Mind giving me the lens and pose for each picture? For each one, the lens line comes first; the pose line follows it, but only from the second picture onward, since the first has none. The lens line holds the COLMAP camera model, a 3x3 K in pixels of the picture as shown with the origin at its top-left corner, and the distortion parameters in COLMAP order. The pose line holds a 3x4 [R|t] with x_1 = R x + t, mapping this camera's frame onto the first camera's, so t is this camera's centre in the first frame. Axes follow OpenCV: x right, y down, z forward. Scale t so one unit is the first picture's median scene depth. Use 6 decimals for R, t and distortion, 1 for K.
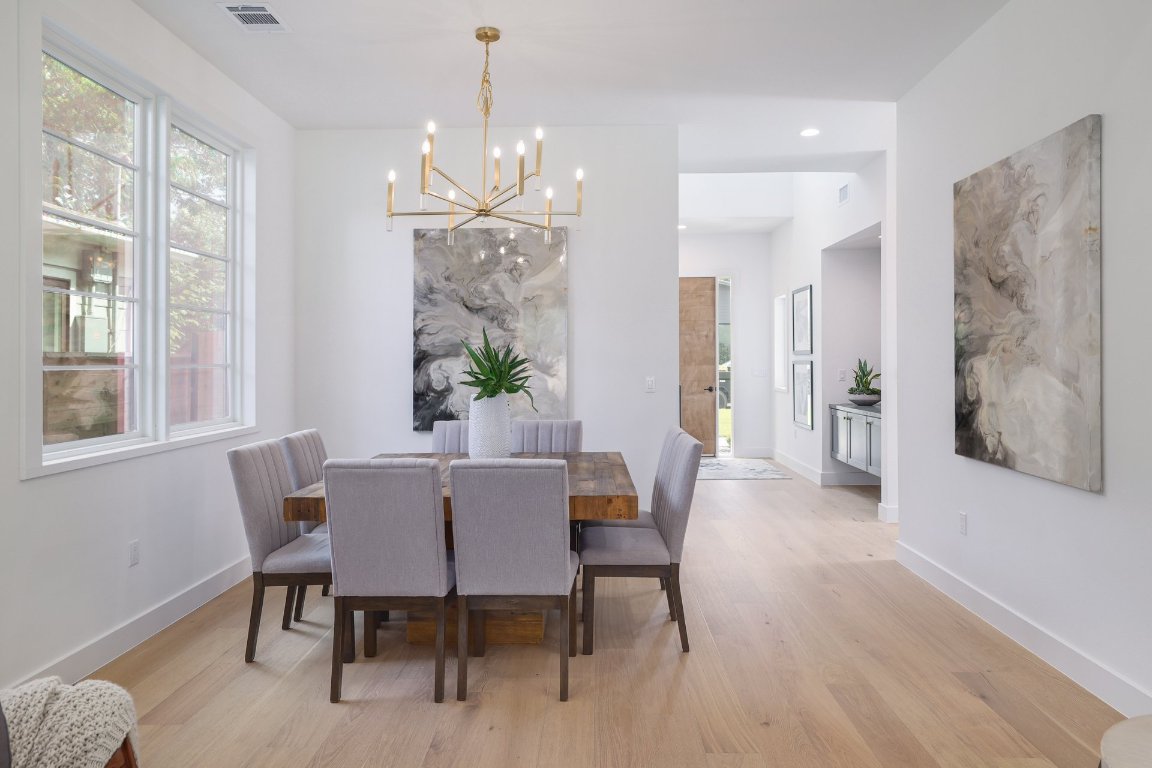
lens RADIAL K [[702.2, 0, 582.7], [0, 702.2, 364.9], [0, 0, 1]] dist [-0.002434, -0.001273]
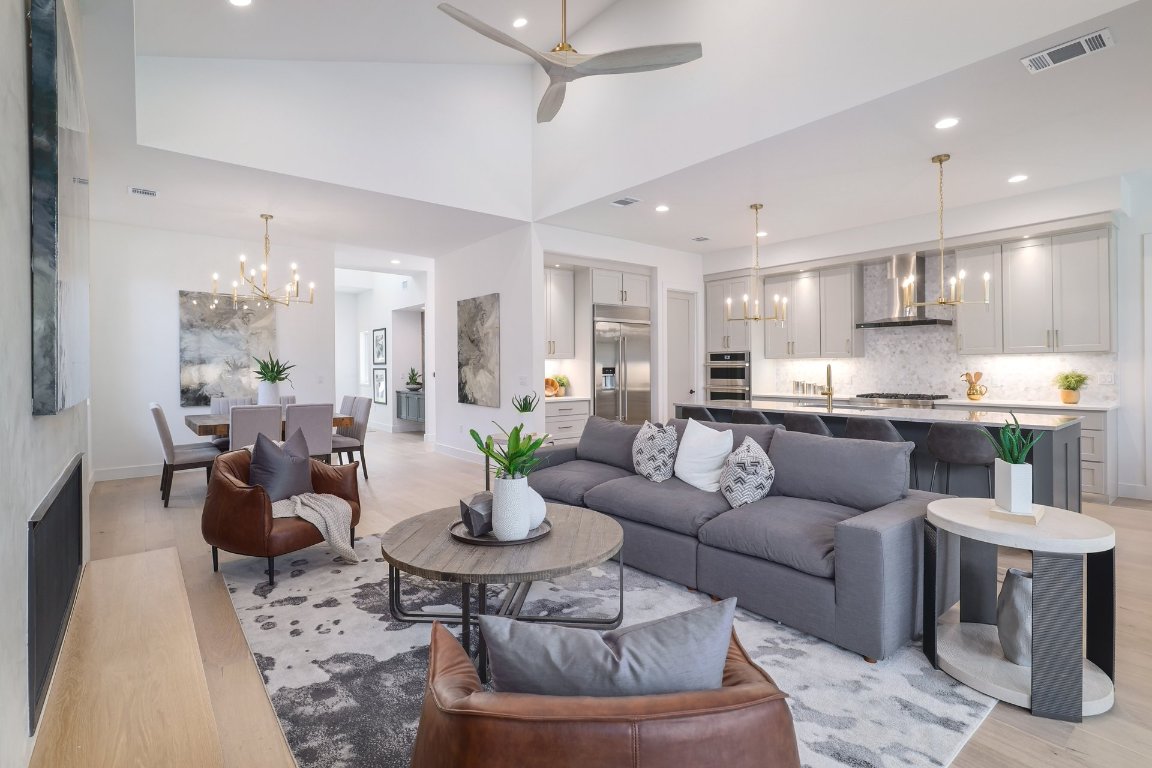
lens RADIAL K [[578.2, 0, 576.0], [0, 578.2, 384.0], [0, 0, 1]] dist [0.015840, 0.001066]
pose [[0.760473, -0.008930, 0.649308, -0.444531], [-0.000147, 0.999903, 0.013923, 0.019441], [-0.649369, -0.010683, 0.760398, -0.768993]]
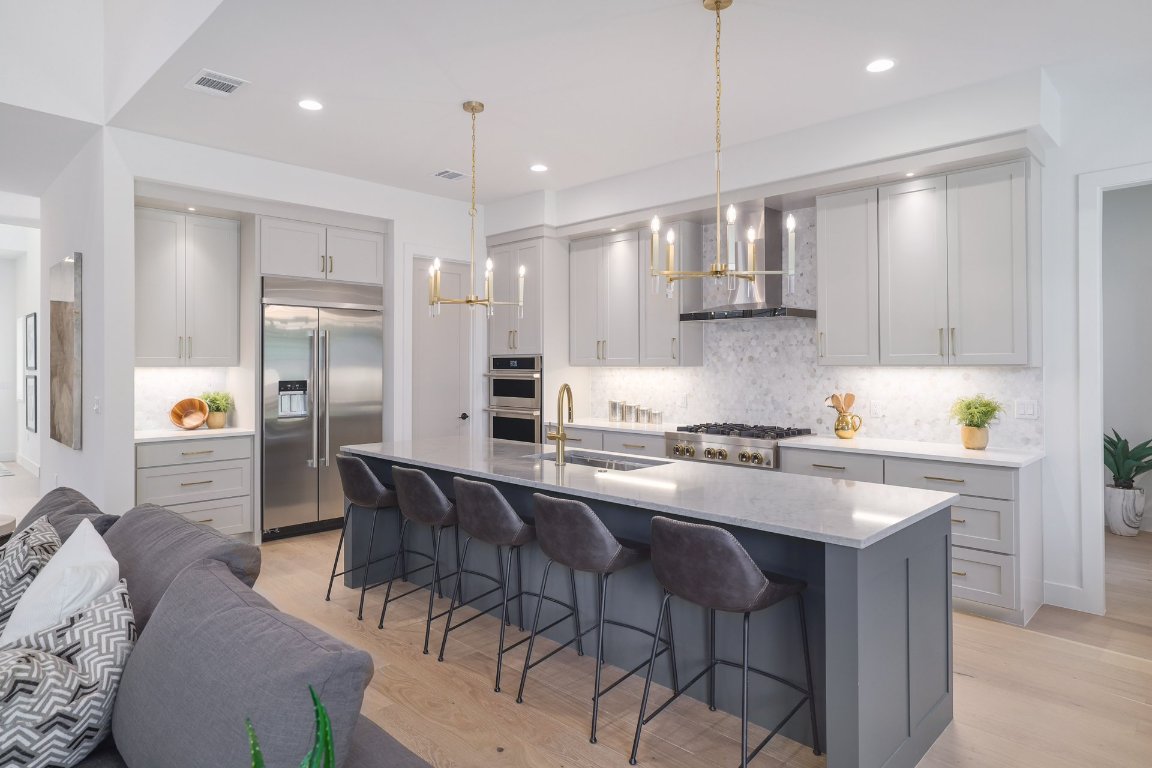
lens RADIAL K [[683.3, 0, 576.0], [0, 683.3, 384.0], [0, 0, 1]] dist [-0.001286, -0.000142]
pose [[0.693661, -0.007539, 0.720262, 0.189872], [-0.003813, 0.999893, 0.014138, -0.017948], [-0.720292, -0.012554, 0.693558, -0.746125]]
